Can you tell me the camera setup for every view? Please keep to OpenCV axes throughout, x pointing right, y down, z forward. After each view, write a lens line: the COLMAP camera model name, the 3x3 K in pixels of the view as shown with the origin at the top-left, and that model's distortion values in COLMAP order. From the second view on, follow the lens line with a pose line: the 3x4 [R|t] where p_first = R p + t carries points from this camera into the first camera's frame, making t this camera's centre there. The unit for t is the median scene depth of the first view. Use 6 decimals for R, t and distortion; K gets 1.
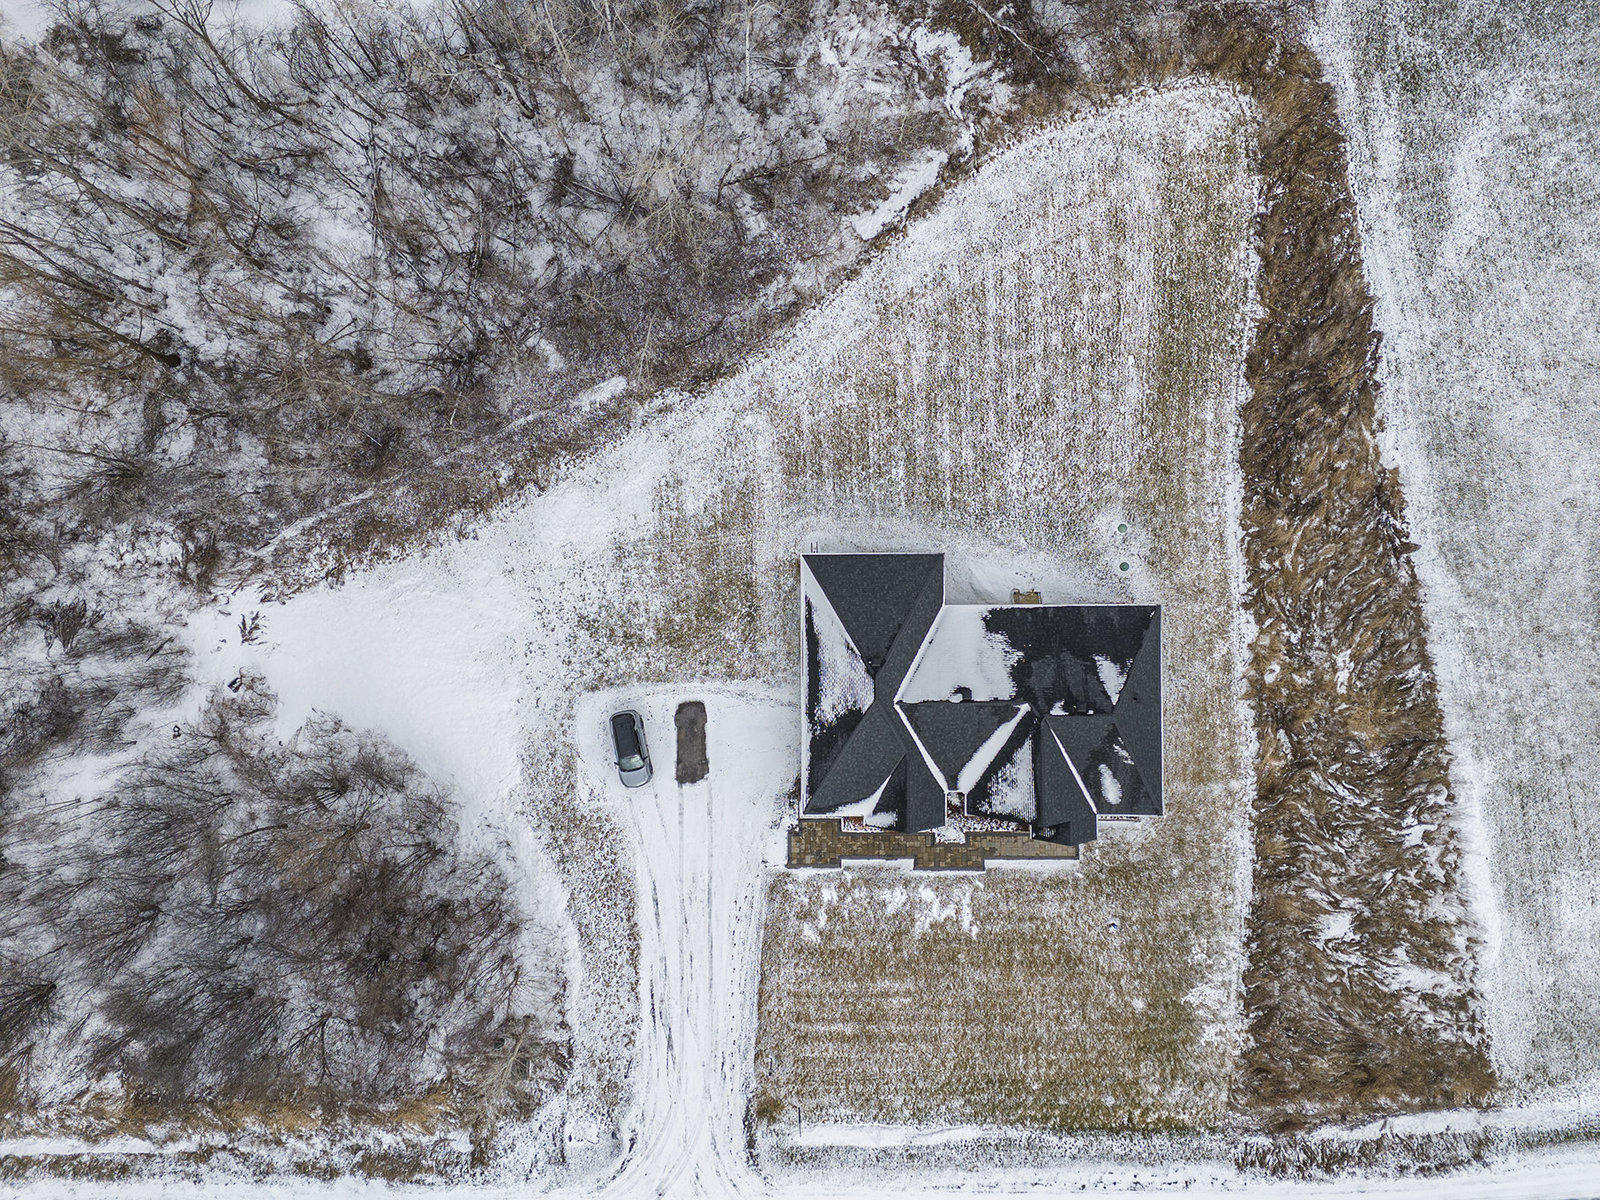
lens RADIAL K [[1160.5, 0, 800.0], [0, 1160.5, 600.0], [0, 0, 1]] dist [0.069600, -0.054363]
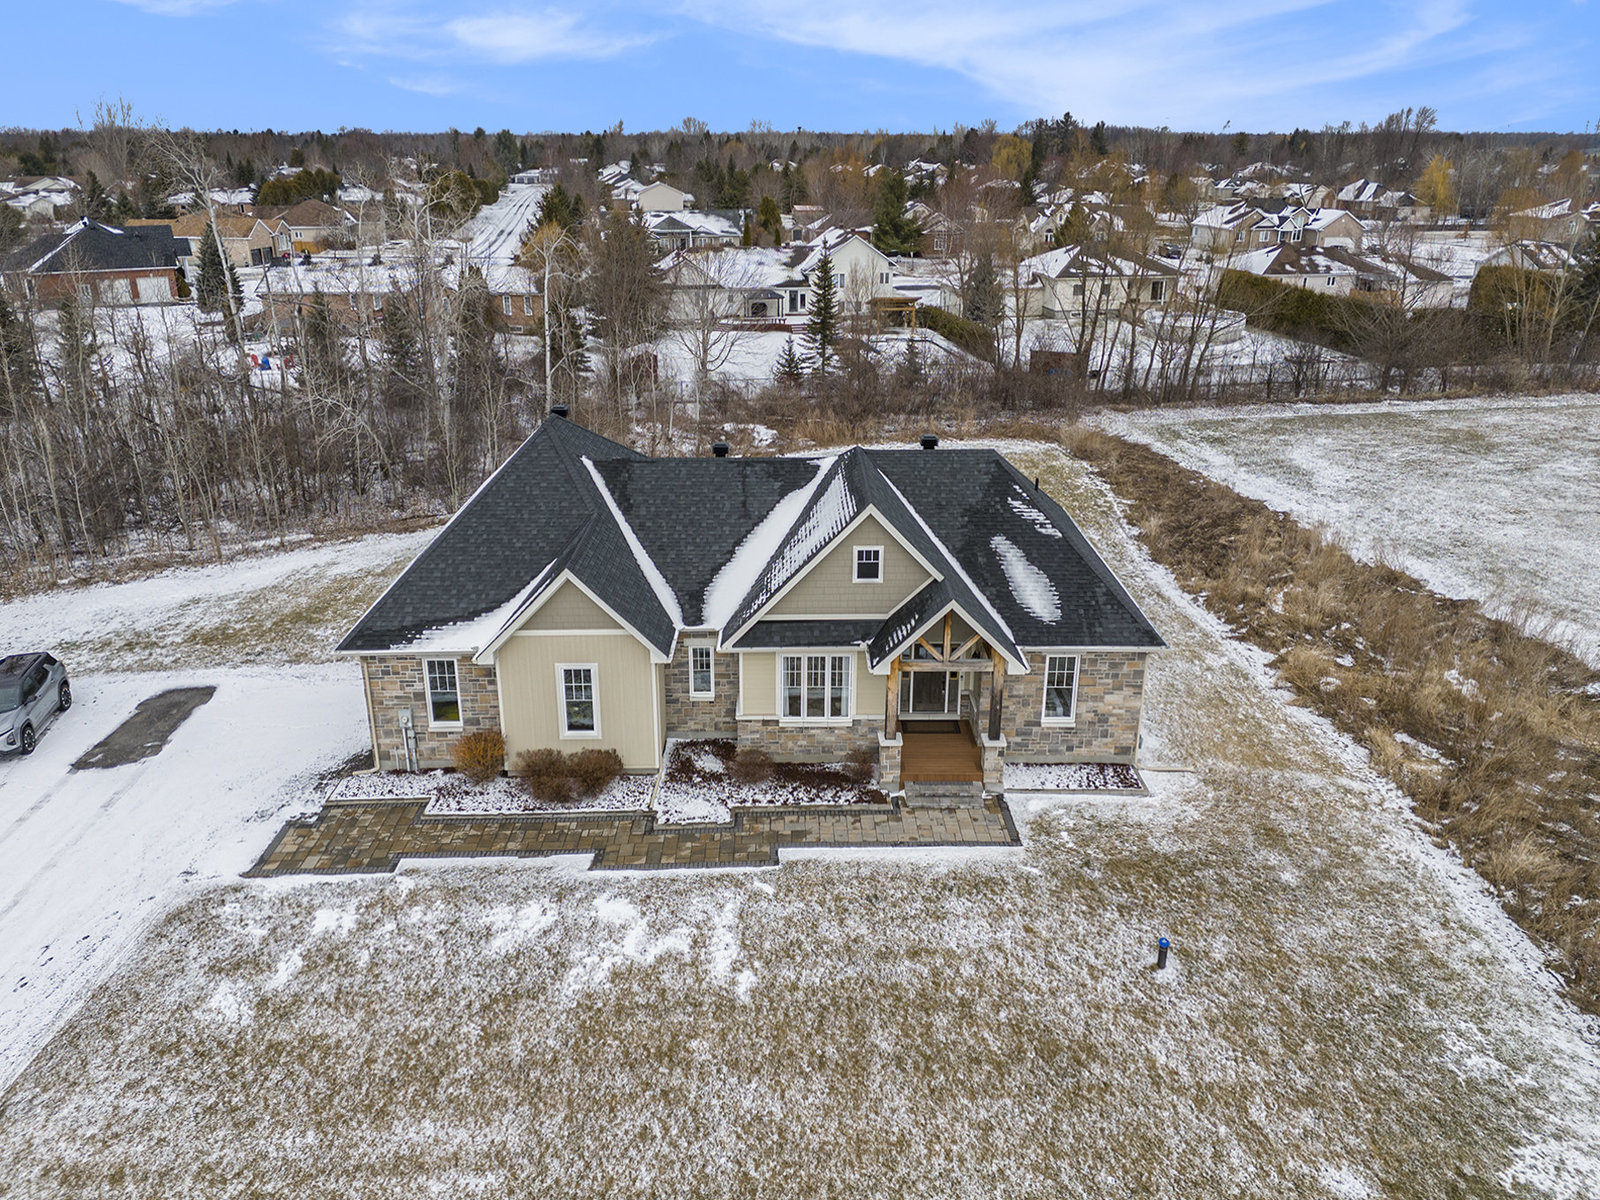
lens RADIAL K [[1172.5, 0, 793.5], [0, 1172.5, 576.5], [0, 0, 1]] dist [0.082331, -0.073574]
pose [[0.999769, 0.019288, 0.009506, 0.156682], [0.001943, 0.359236, -0.933245, 0.546911], [-0.021415, 0.933047, 0.359116, 0.772416]]
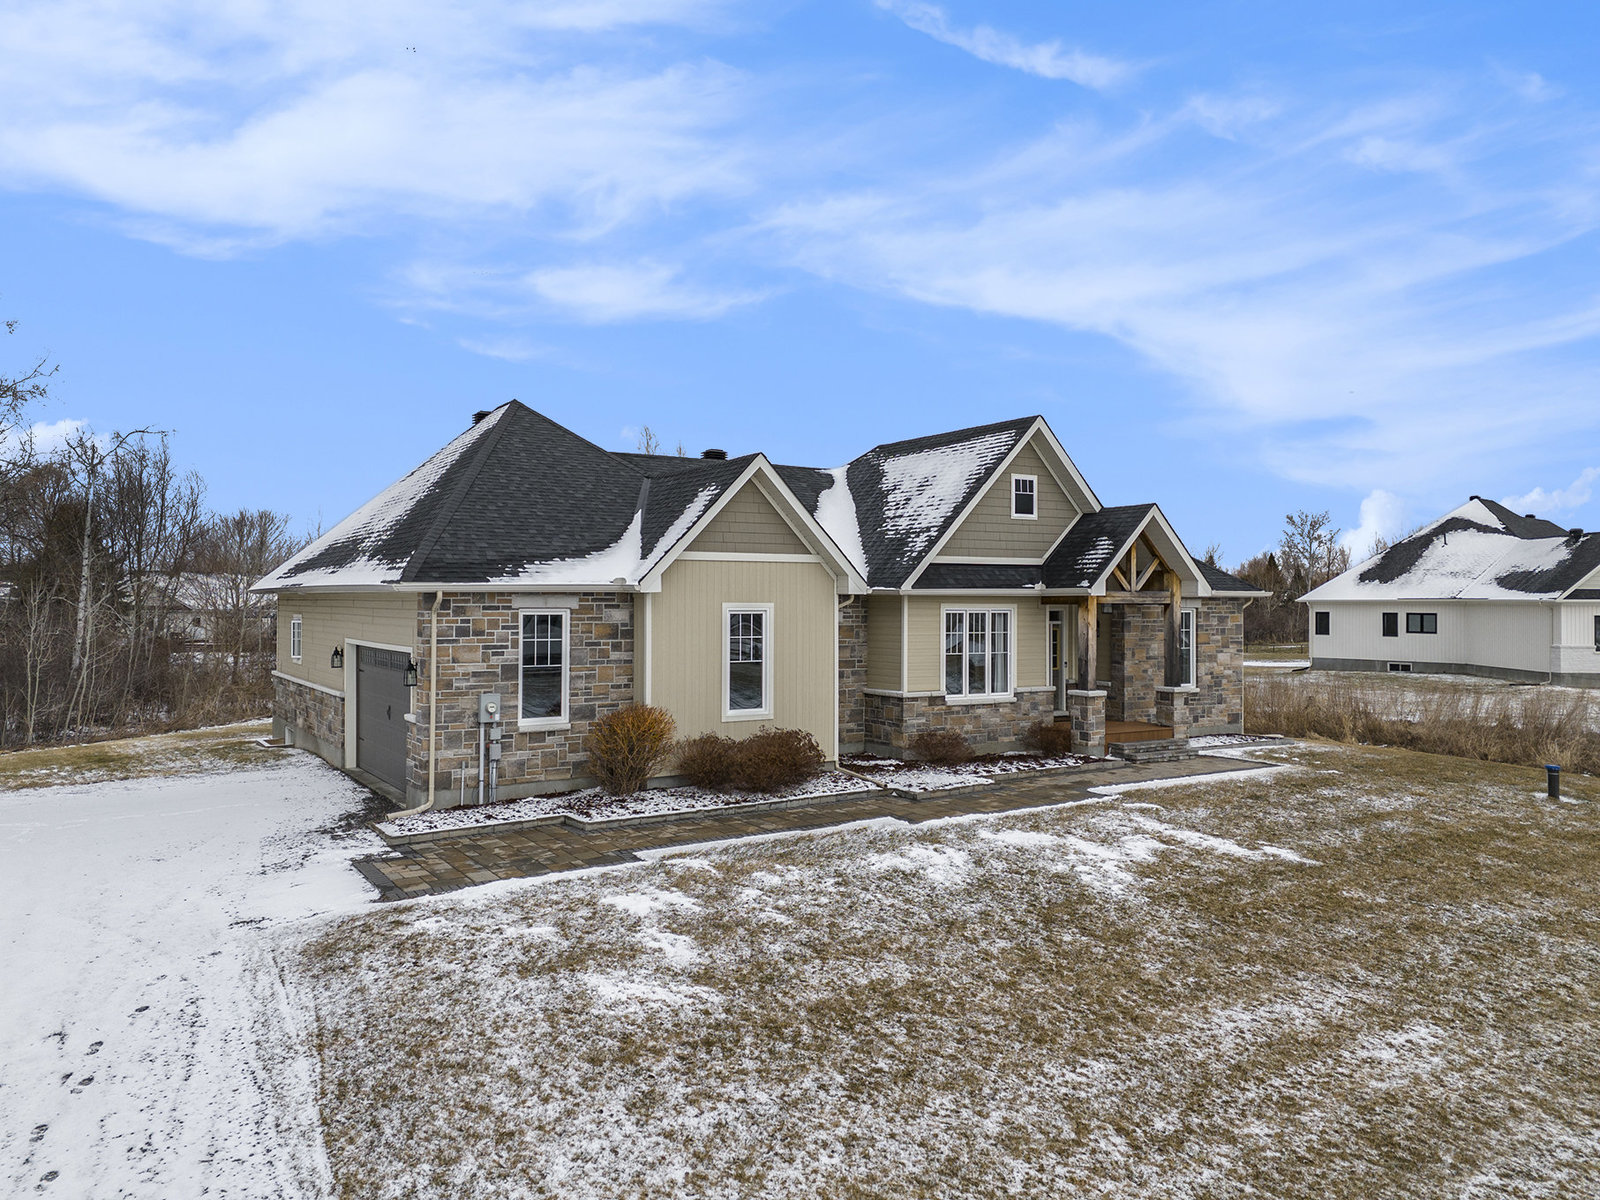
lens RADIAL K [[1160.5, 0, 800.0], [0, 1160.5, 600.0], [0, 0, 1]] dist [0.069600, -0.054363]
pose [[0.848568, 0.024508, 0.528519, -0.056356], [0.528088, 0.022127, -0.848901, 0.427053], [-0.032500, 0.999455, 0.005834, 0.946795]]
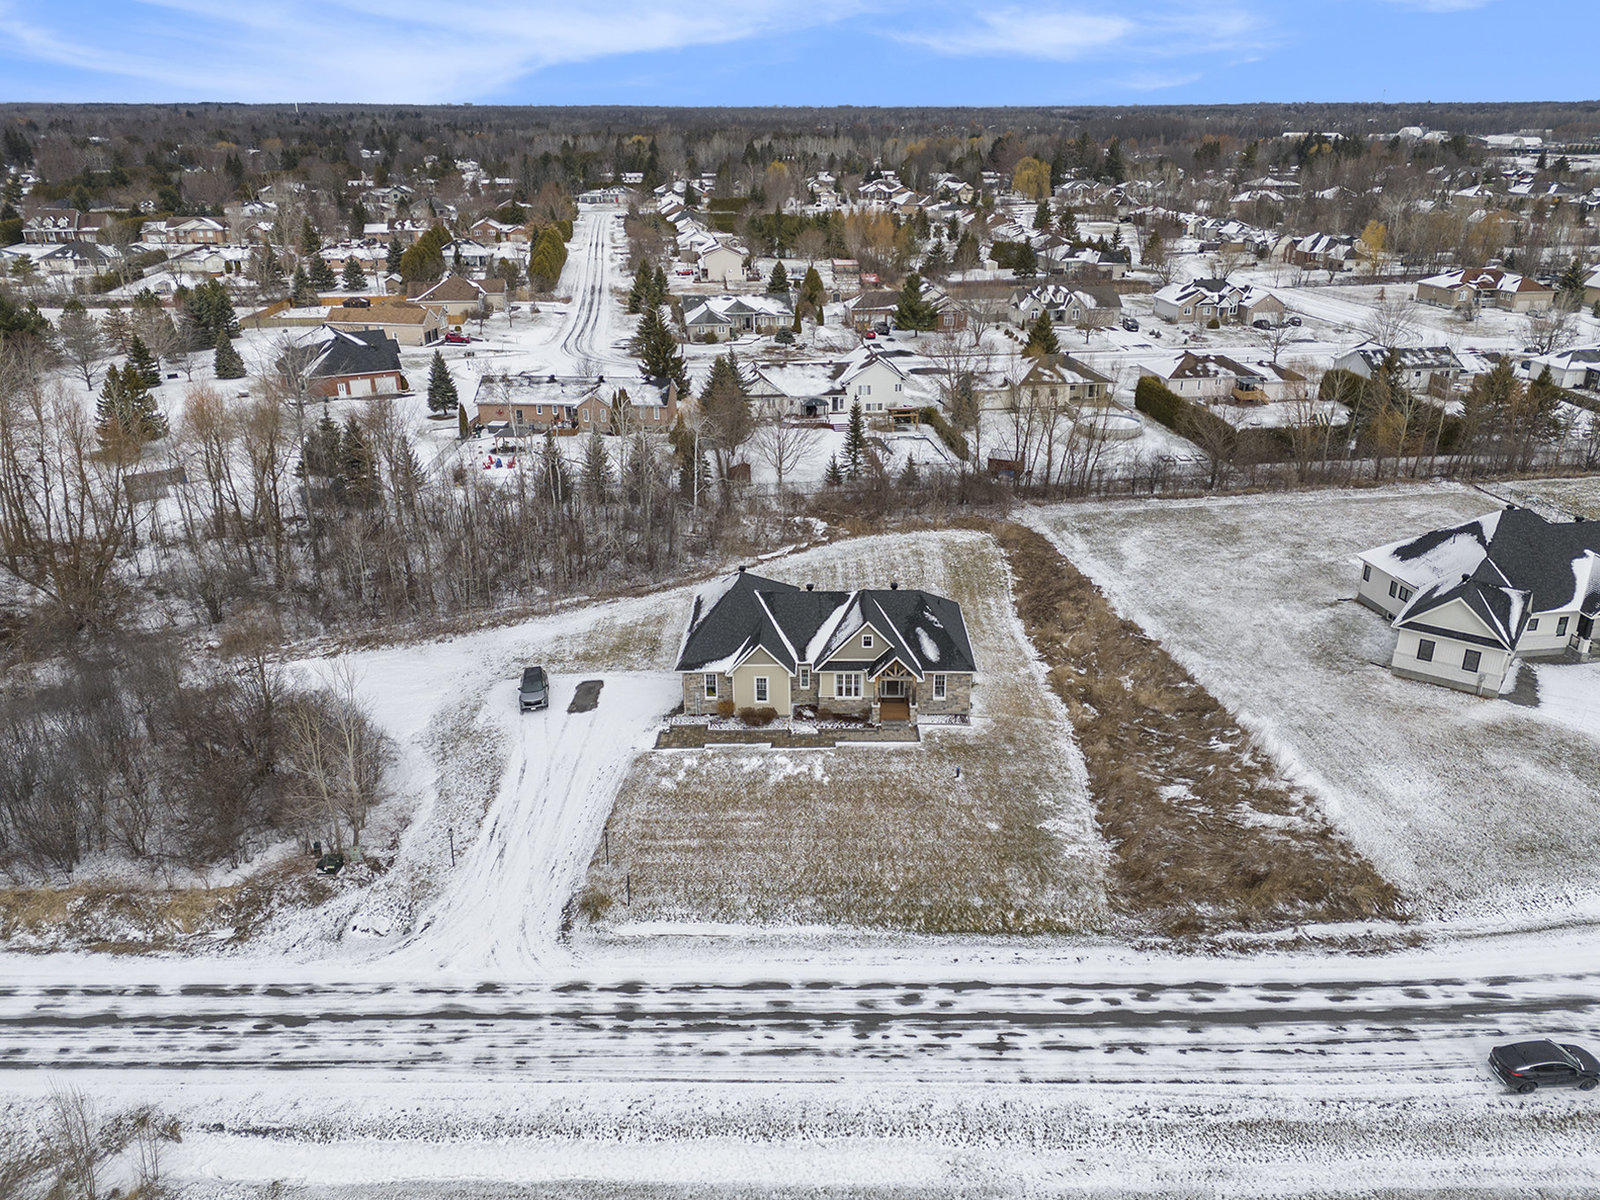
lens RADIAL K [[1150.7, 0, 806.3], [0, 1150.7, 577.6], [0, 0, 1]] dist [0.112125, -0.127574]
pose [[0.999679, 0.023826, -0.008572, 0.135619], [-0.017078, 0.384520, -0.922959, 1.155081], [-0.018694, 0.922809, 0.384804, 0.437847]]
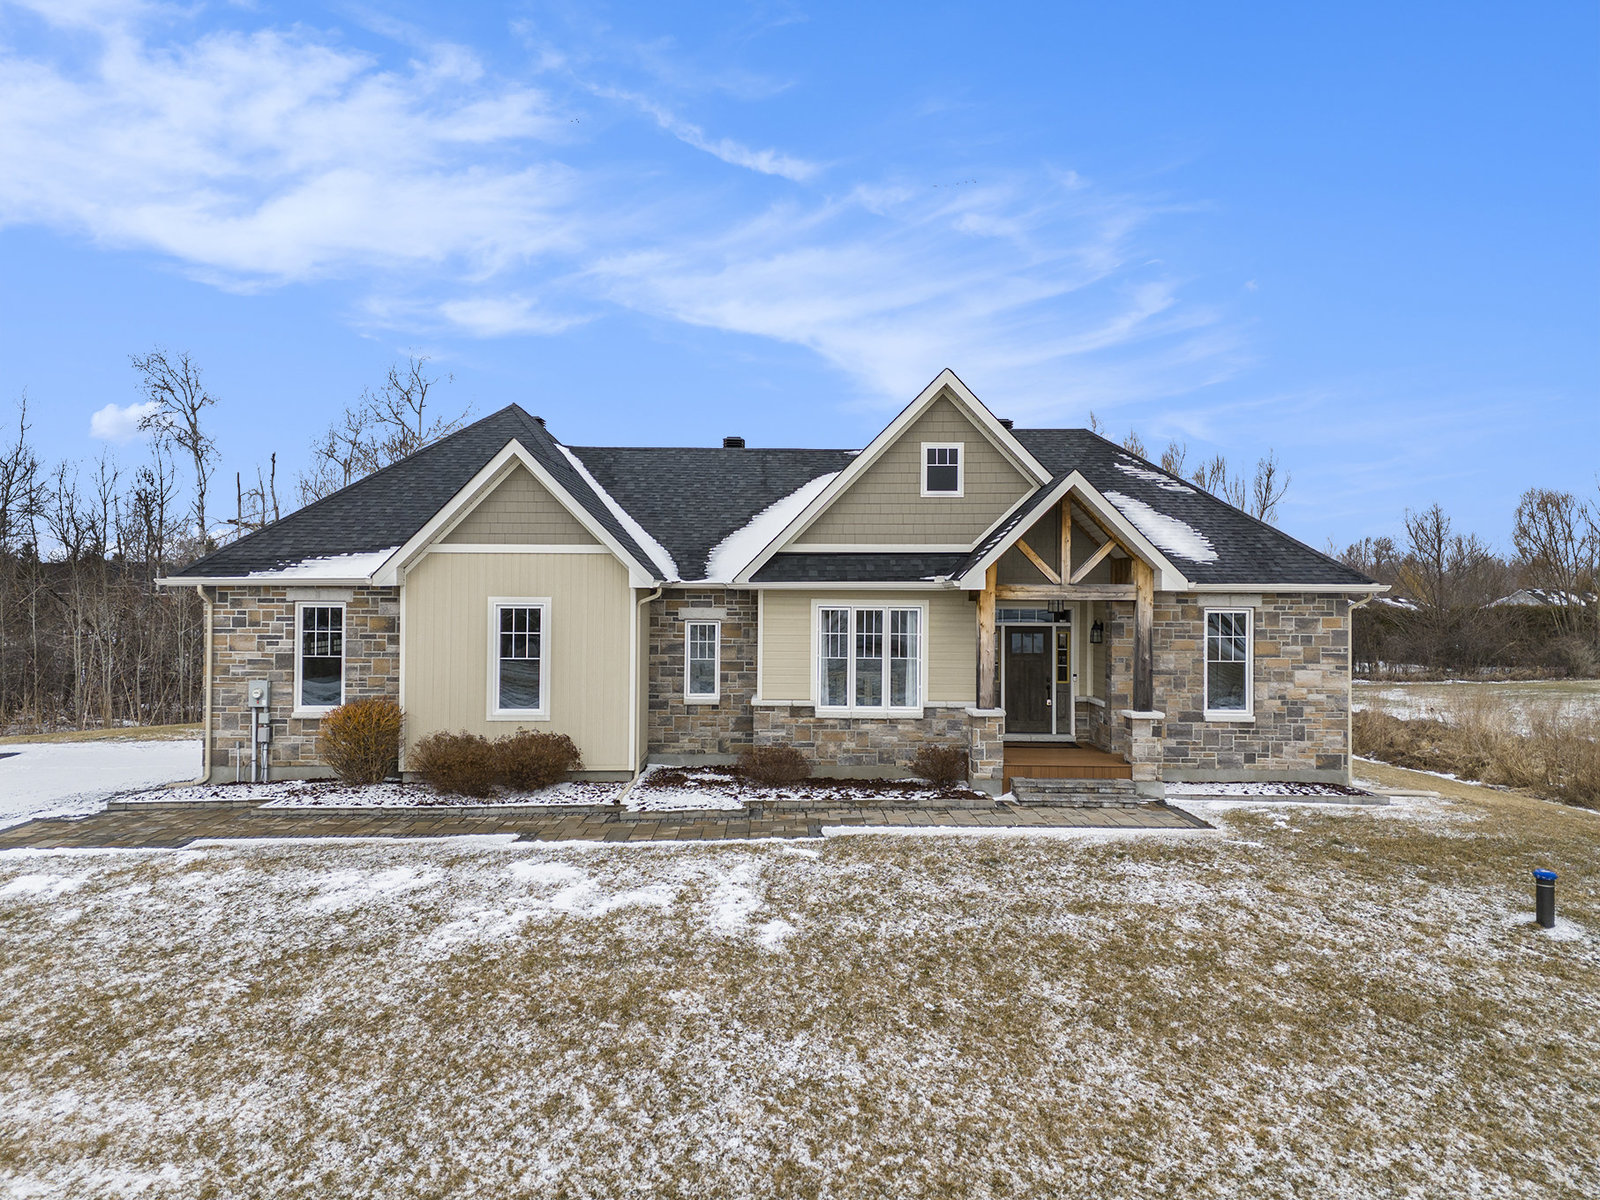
lens RADIAL K [[1160.5, 0, 800.0], [0, 1160.5, 600.0], [0, 0, 1]] dist [0.069600, -0.054363]
pose [[0.999580, 0.027674, 0.008556, 0.149561], [0.007903, 0.023629, -0.999690, 0.451969], [-0.027868, 0.999338, 0.023400, 0.942020]]
